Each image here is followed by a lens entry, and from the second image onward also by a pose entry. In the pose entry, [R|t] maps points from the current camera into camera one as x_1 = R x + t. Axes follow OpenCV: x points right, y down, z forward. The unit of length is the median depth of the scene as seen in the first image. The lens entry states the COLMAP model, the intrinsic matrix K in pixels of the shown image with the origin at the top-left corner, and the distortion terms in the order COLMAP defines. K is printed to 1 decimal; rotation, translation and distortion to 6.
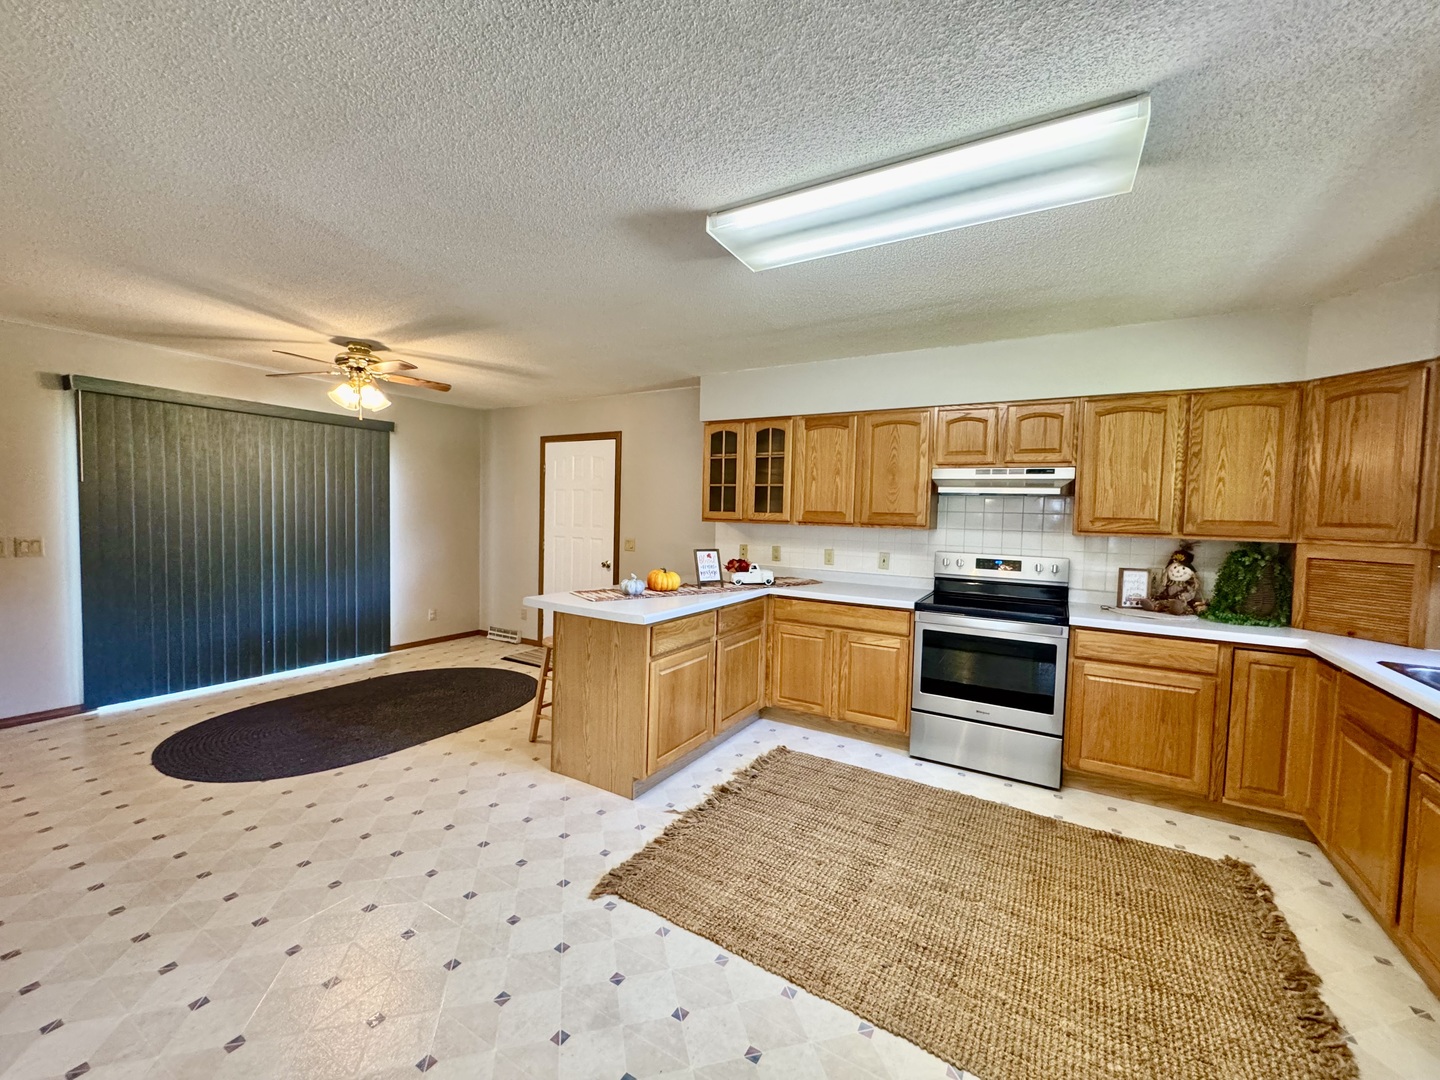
lens RADIAL K [[574.1, 0, 712.8], [0, 574.1, 543.7], [0, 0, 1]] dist [-0.002214, -0.000122]
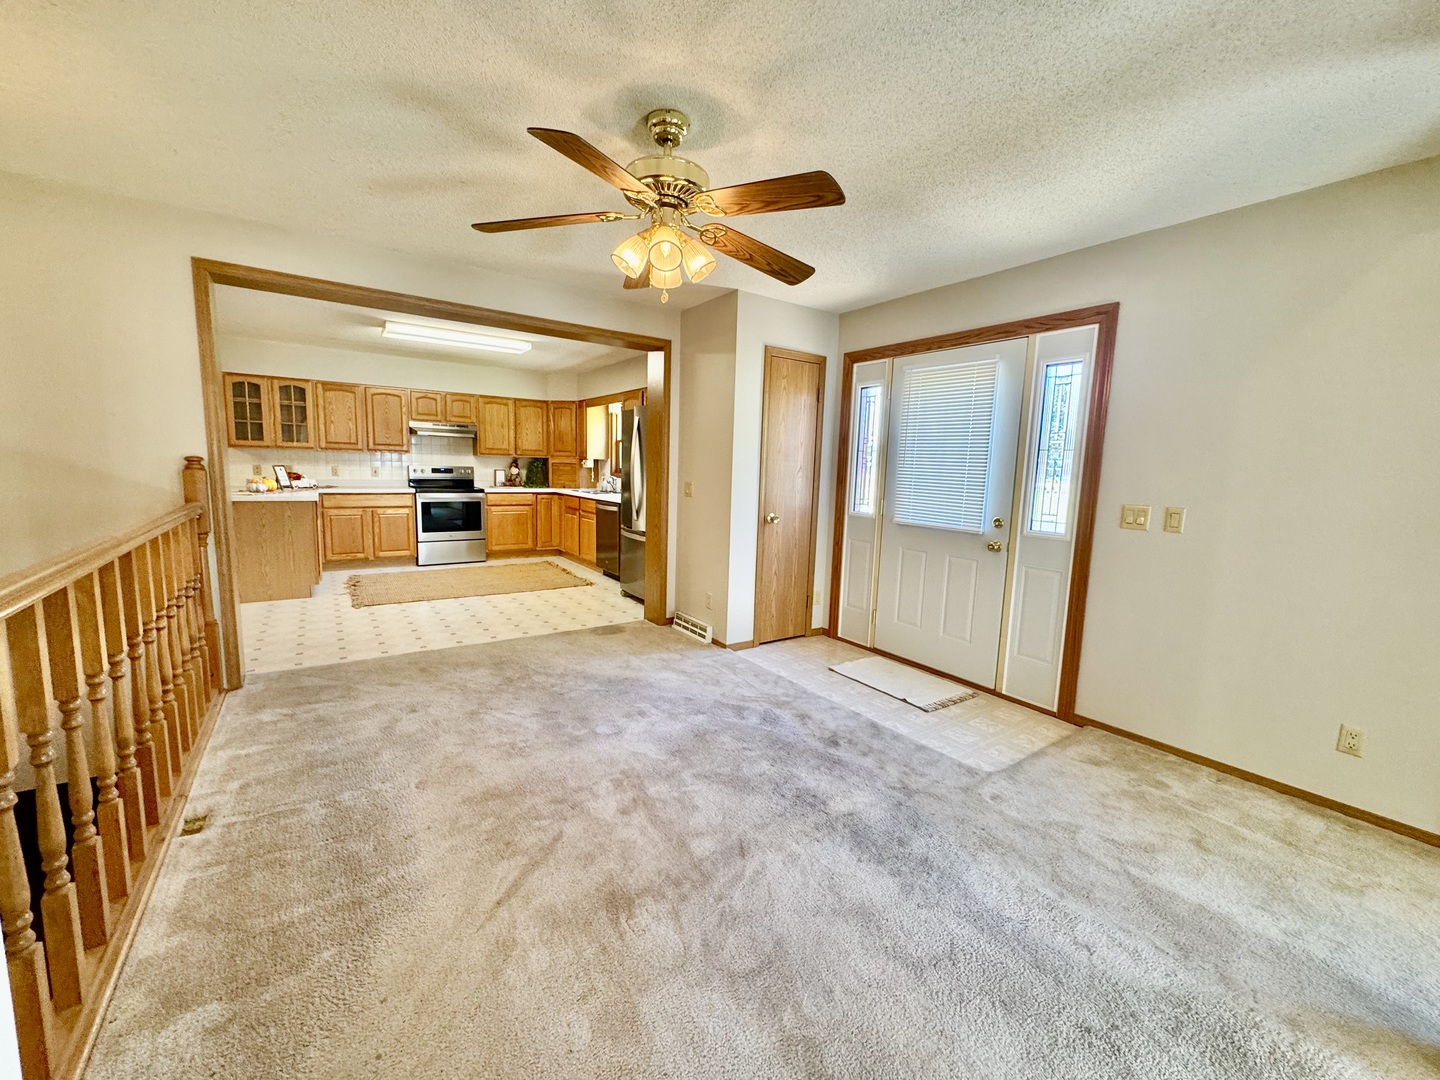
lens RADIAL K [[574.1, 0, 720.0], [0, 574.1, 538.1], [0, 0, 1]] dist [-0.002214, -0.000122]
pose [[0.438993, -0.132505, 0.888666, -0.934545], [0.022928, 0.990396, 0.136347, 0.019765], [-0.898198, -0.039480, 0.437815, -0.805183]]
